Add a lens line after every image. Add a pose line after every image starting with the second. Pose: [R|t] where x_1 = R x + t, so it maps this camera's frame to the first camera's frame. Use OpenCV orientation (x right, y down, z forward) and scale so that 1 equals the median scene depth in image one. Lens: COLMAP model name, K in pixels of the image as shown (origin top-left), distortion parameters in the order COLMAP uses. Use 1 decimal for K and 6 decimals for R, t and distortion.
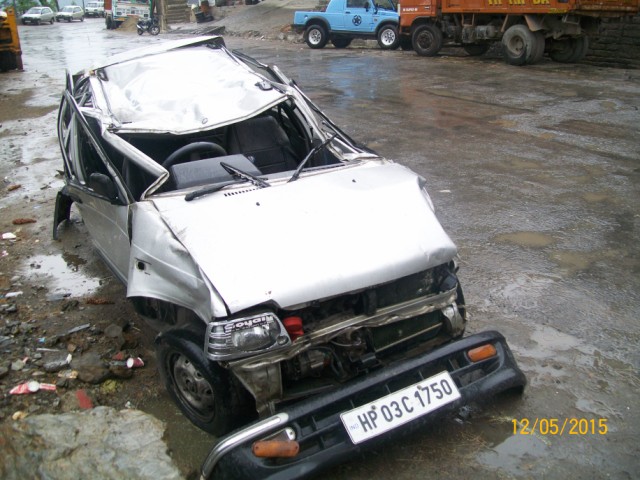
lens RADIAL K [[652.4, 0, 319.9], [0, 652.4, 239.4], [0, 0, 1]] dist [-0.106009, 0.000000]
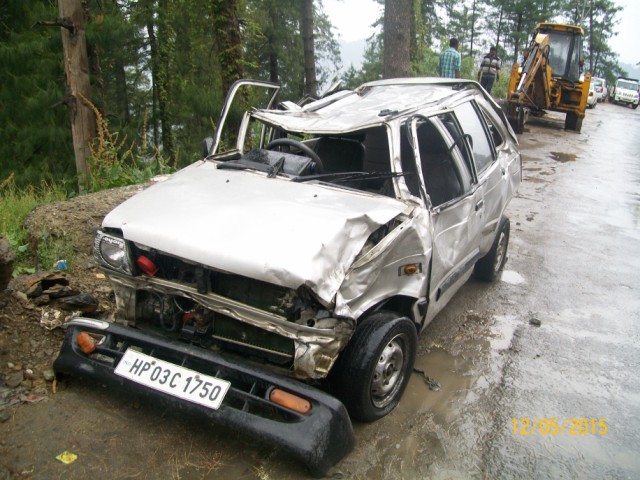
lens RADIAL K [[652.4, 0, 319.7], [0, 652.4, 240.5], [0, 0, 1]] dist [-0.106009, 0.000000]
pose [[0.564768, 0.328518, -0.757042, 0.963557], [-0.414255, 0.906255, 0.084227, -0.131108], [0.713744, 0.266040, 0.647914, 0.422449]]
